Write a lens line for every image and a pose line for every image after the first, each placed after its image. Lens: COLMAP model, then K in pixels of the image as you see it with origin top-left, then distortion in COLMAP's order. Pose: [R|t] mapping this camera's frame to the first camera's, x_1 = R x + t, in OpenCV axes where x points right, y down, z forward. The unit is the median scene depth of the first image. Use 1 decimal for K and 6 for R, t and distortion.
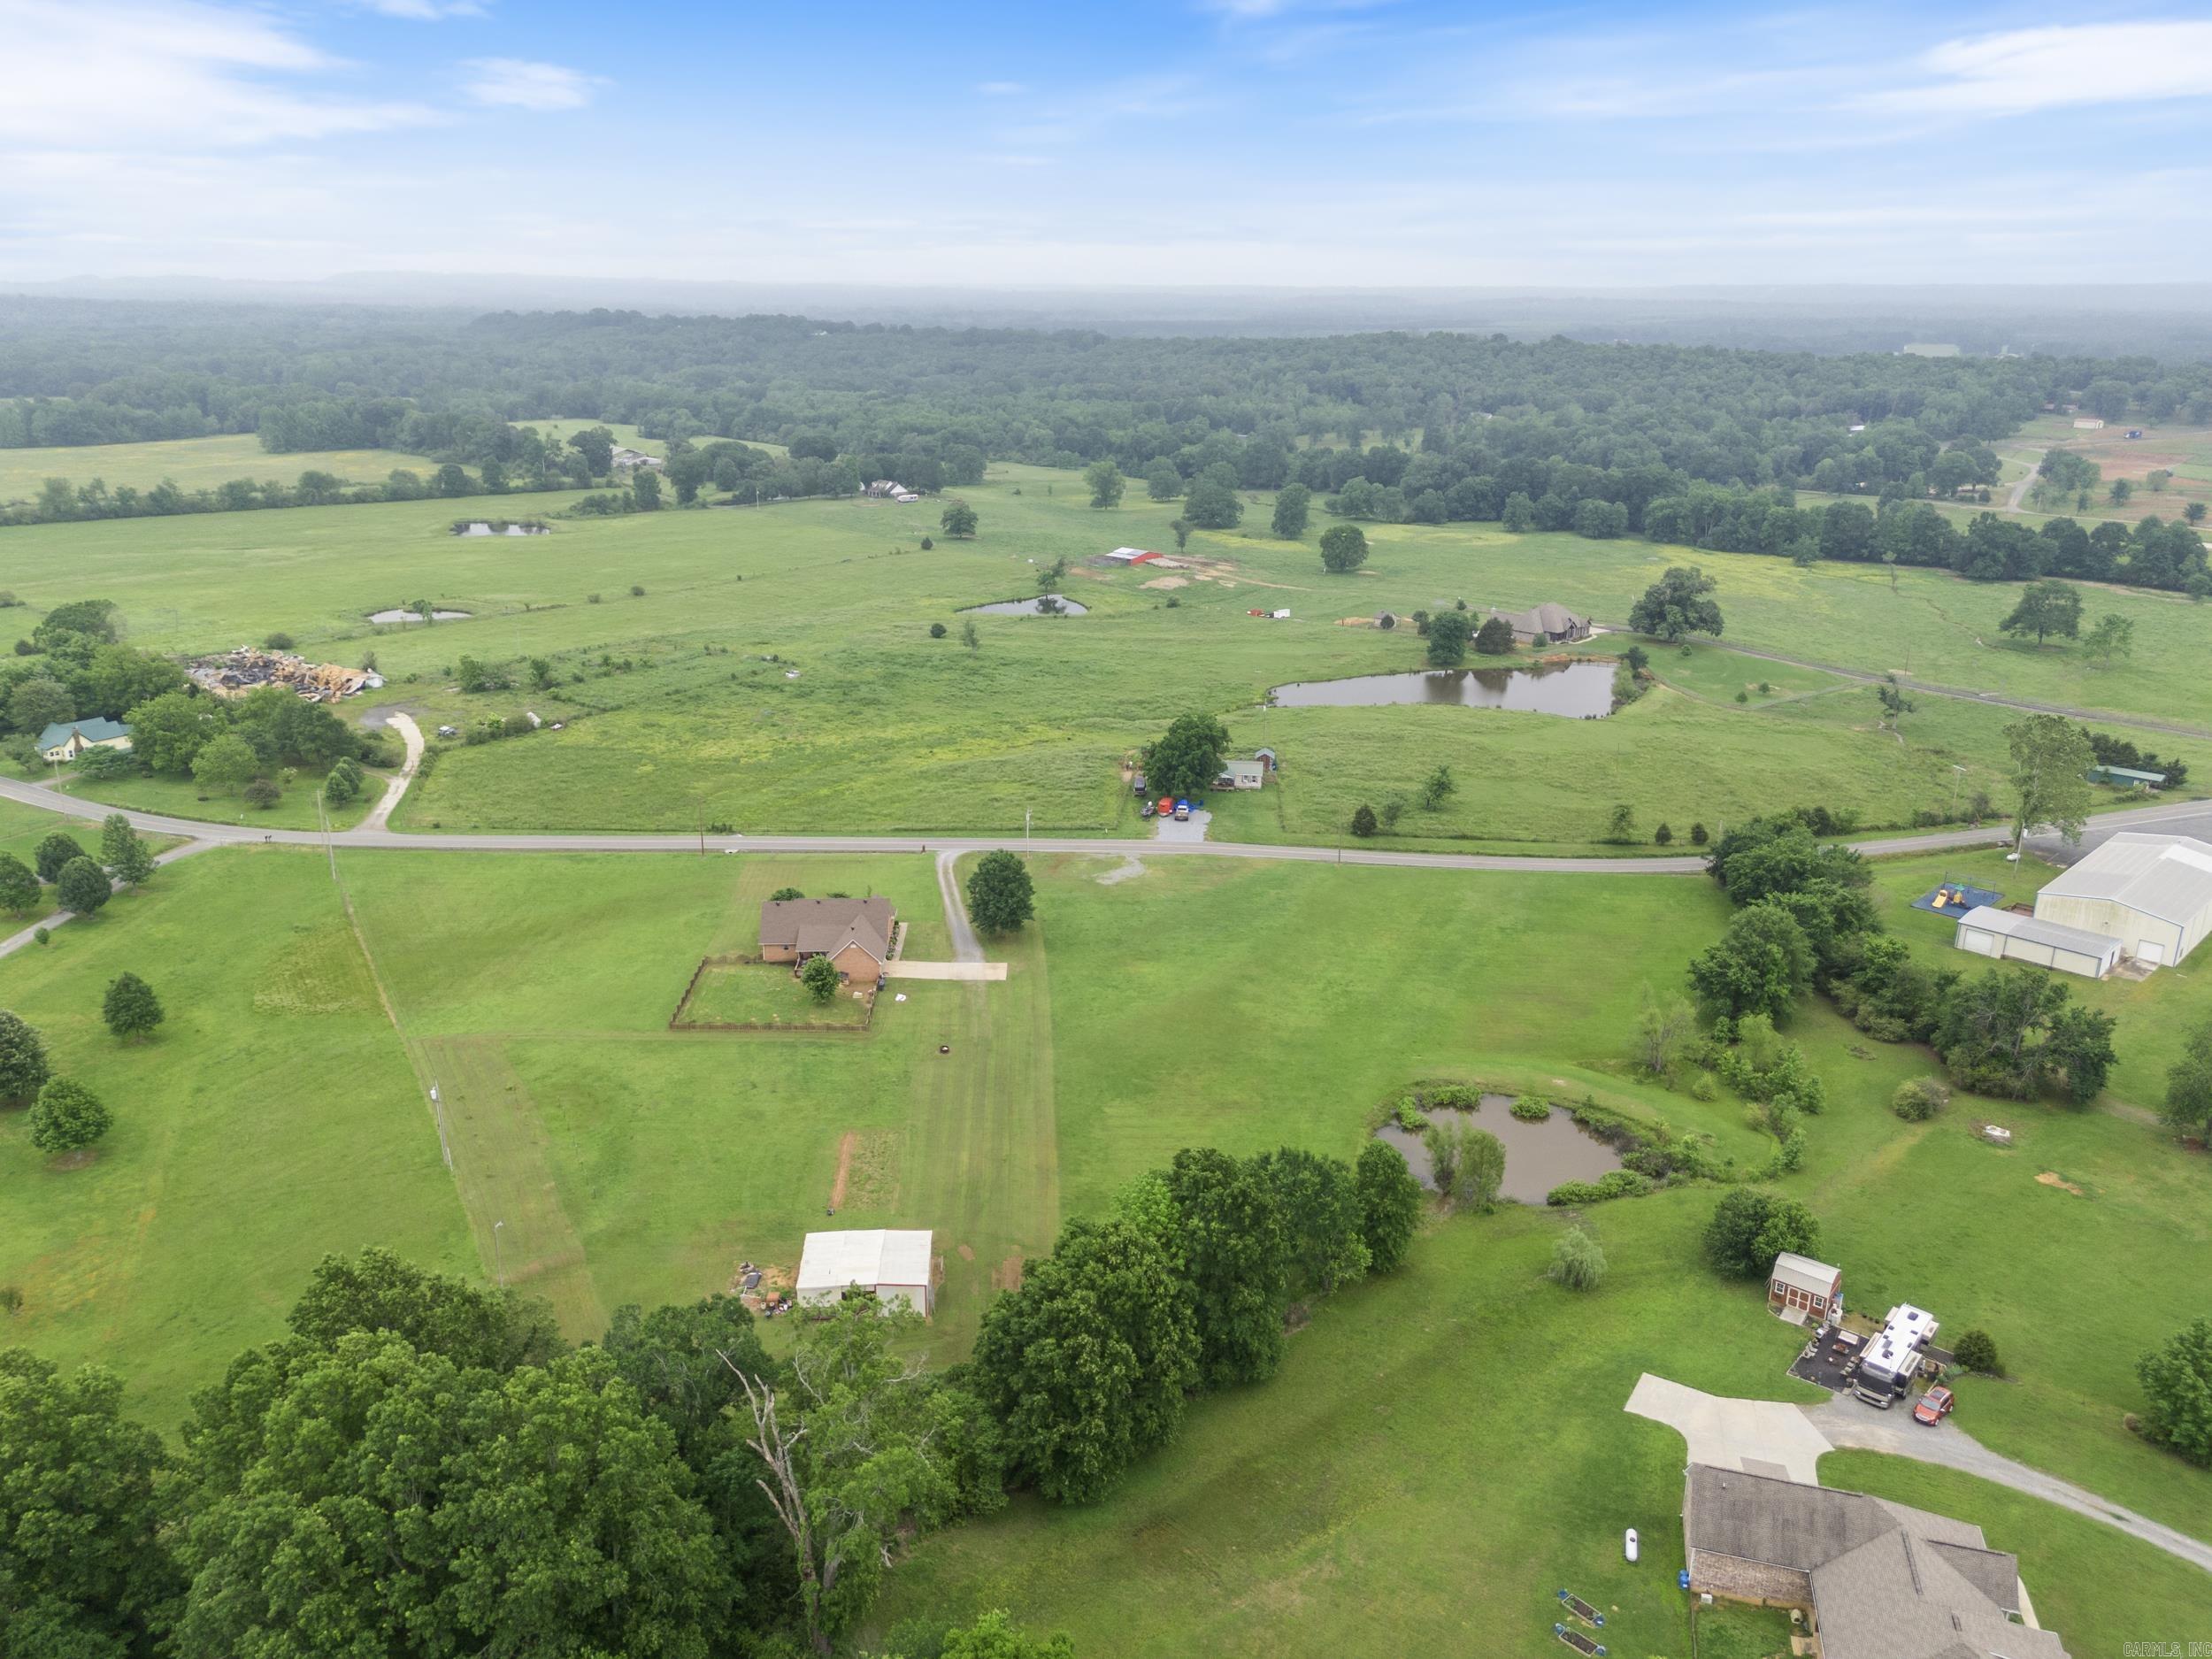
lens RADIAL K [[1543.5, 0, 1107.4], [0, 1543.5, 829.9], [0, 0, 1]] dist [0.010048, -0.006706]
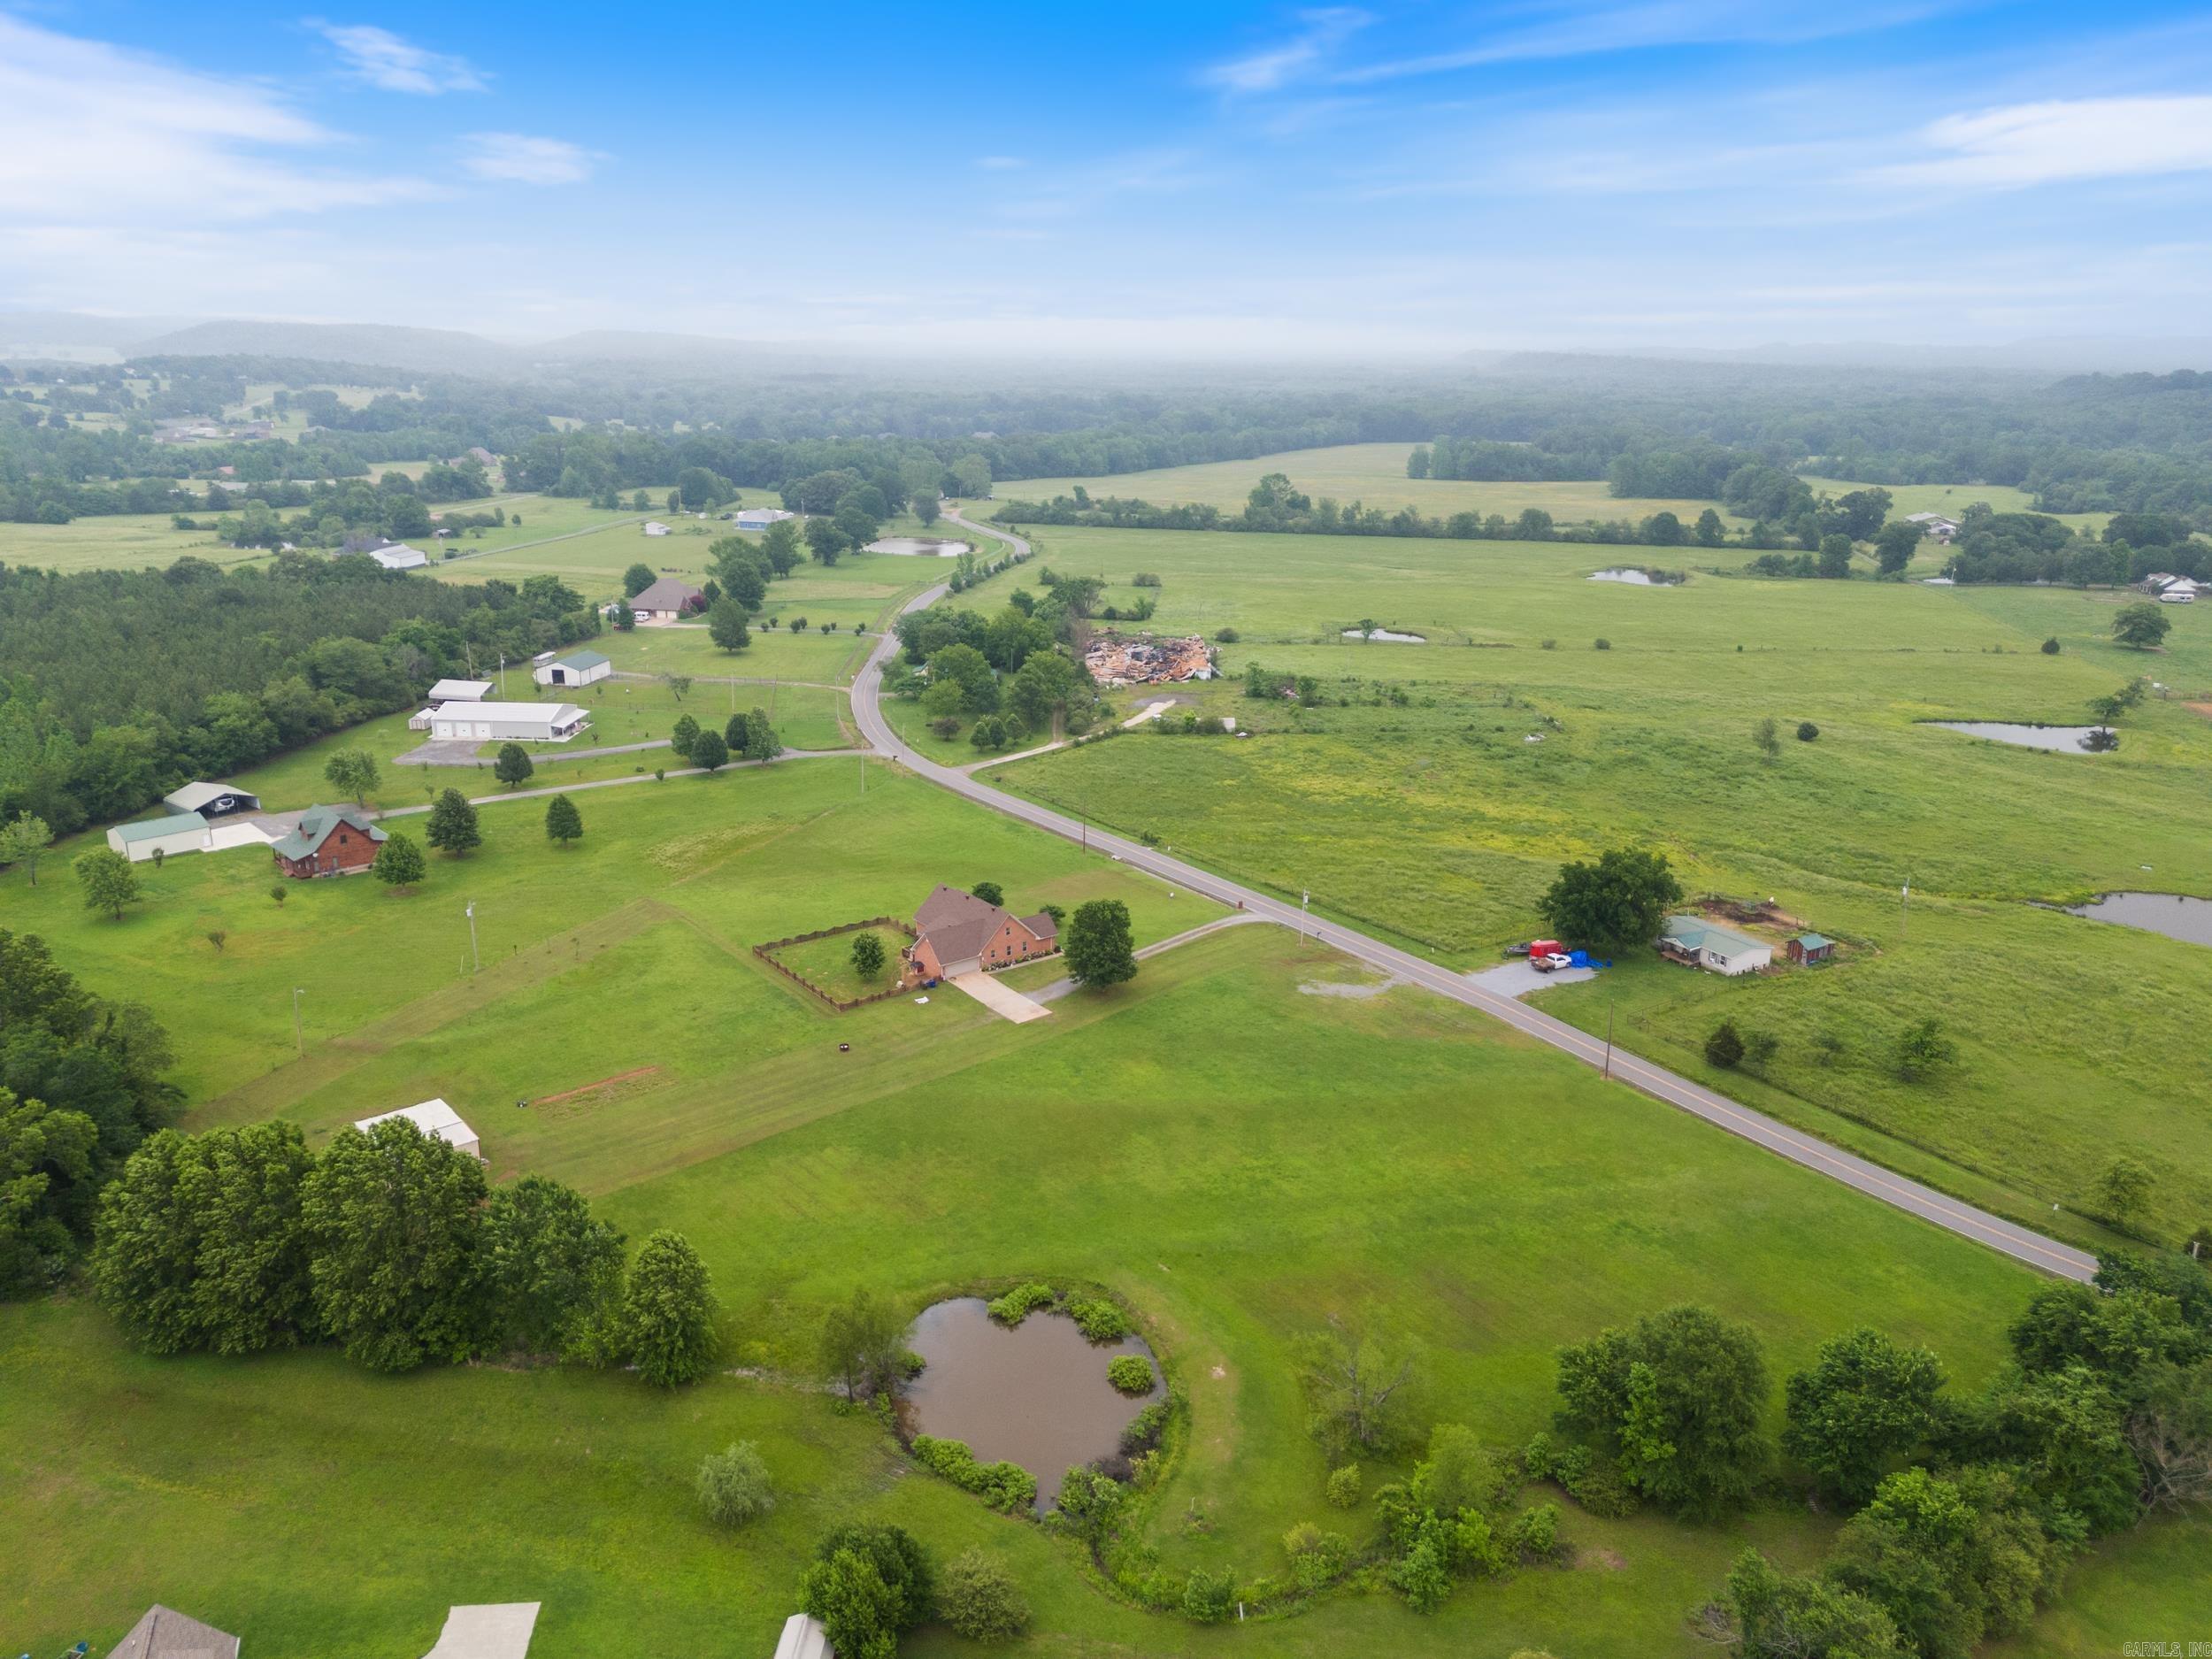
lens RADIAL K [[1543.5, 0, 1106.5], [0, 1543.5, 829.8], [0, 0, 1]] dist [0.010048, -0.006706]
pose [[0.598194, 0.229517, -0.767780, 0.208419], [-0.258285, 0.962198, 0.086400, -0.035508], [0.758586, 0.146622, 0.634862, 0.131954]]
